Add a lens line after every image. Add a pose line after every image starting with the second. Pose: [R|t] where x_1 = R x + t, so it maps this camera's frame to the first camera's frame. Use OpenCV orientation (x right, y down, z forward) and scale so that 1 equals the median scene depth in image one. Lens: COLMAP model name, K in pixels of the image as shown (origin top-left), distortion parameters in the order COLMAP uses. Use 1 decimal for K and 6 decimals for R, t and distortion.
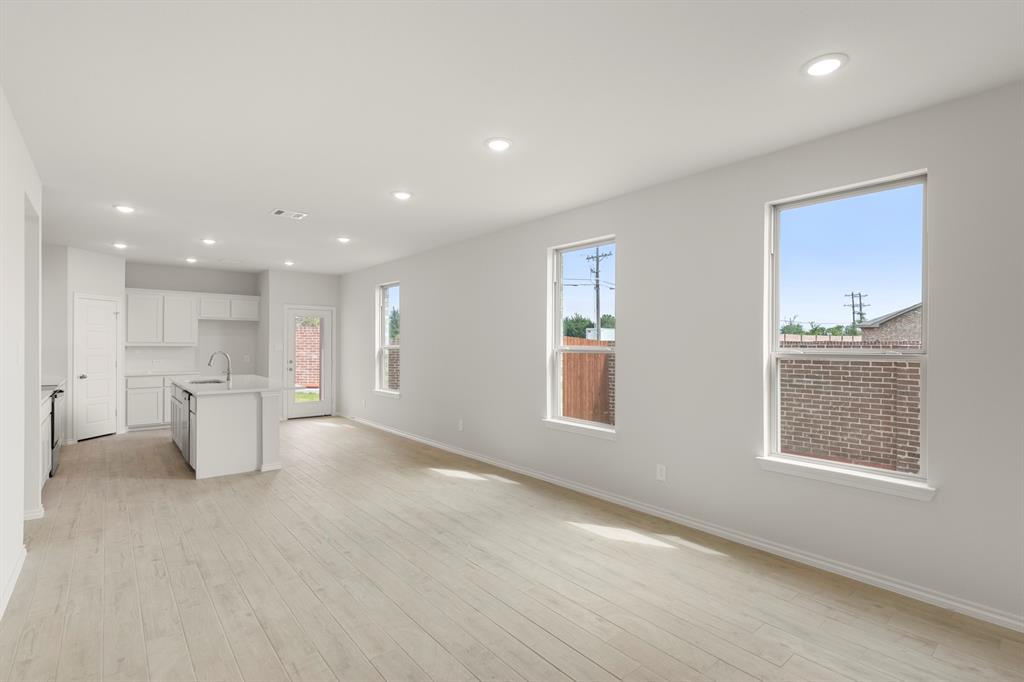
lens RADIAL K [[483.7, 0, 510.2], [0, 483.7, 340.8], [0, 0, 1]] dist [0.003321, -0.000338]
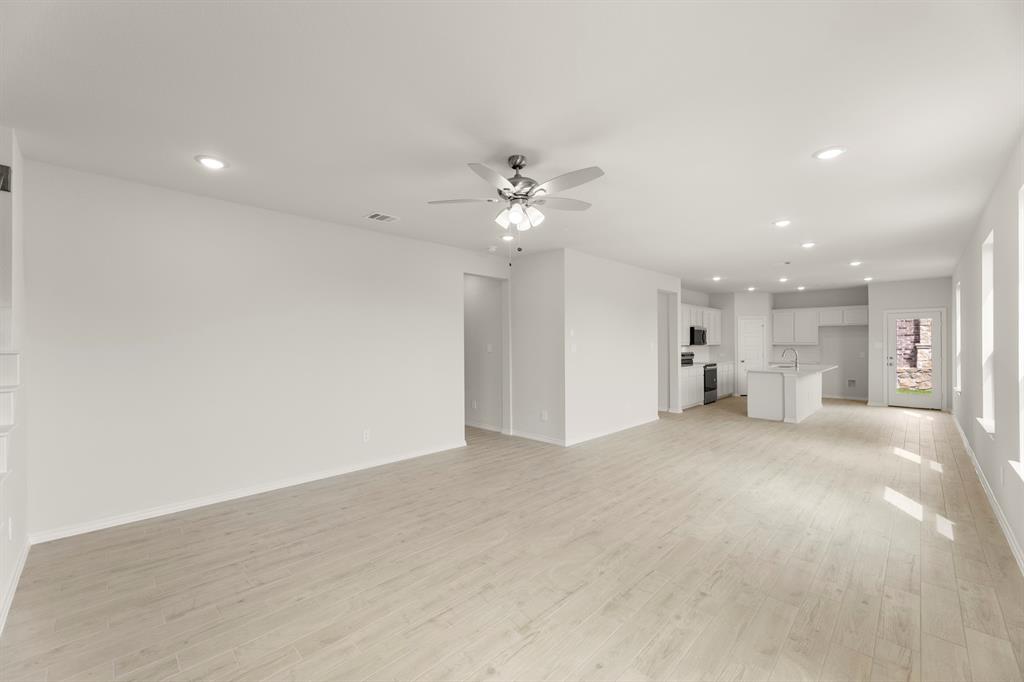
lens RADIAL K [[407.1, 0, 516.1], [0, 407.1, 337.9], [0, 0, 1]] dist [0.007252, -0.000512]
pose [[0.102613, -0.015824, -0.994595, 0.760575], [0.009964, 0.999840, -0.014879, -0.000359], [0.994671, -0.008383, 0.102754, -0.033412]]
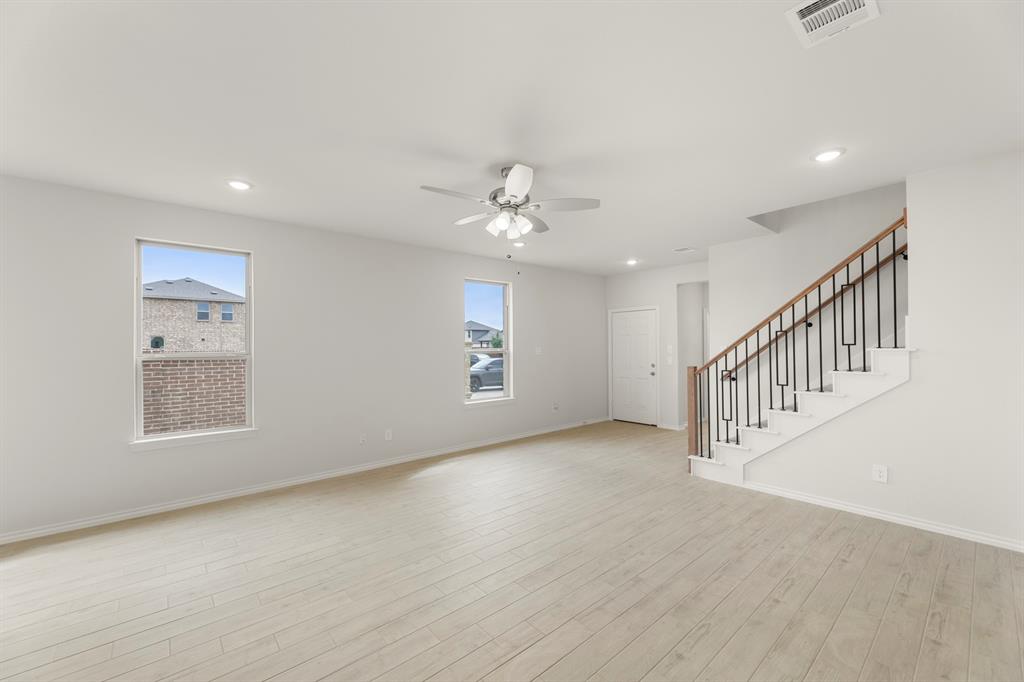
lens RADIAL K [[407.1, 0, 514.2], [0, 407.1, 358.1], [0, 0, 1]] dist [0.007252, -0.000512]
pose [[-0.021919, -0.028006, 0.999367, -0.328321], [0.002223, 0.999604, 0.028061, -0.001030], [-0.999757, 0.002837, -0.021848, 0.033328]]
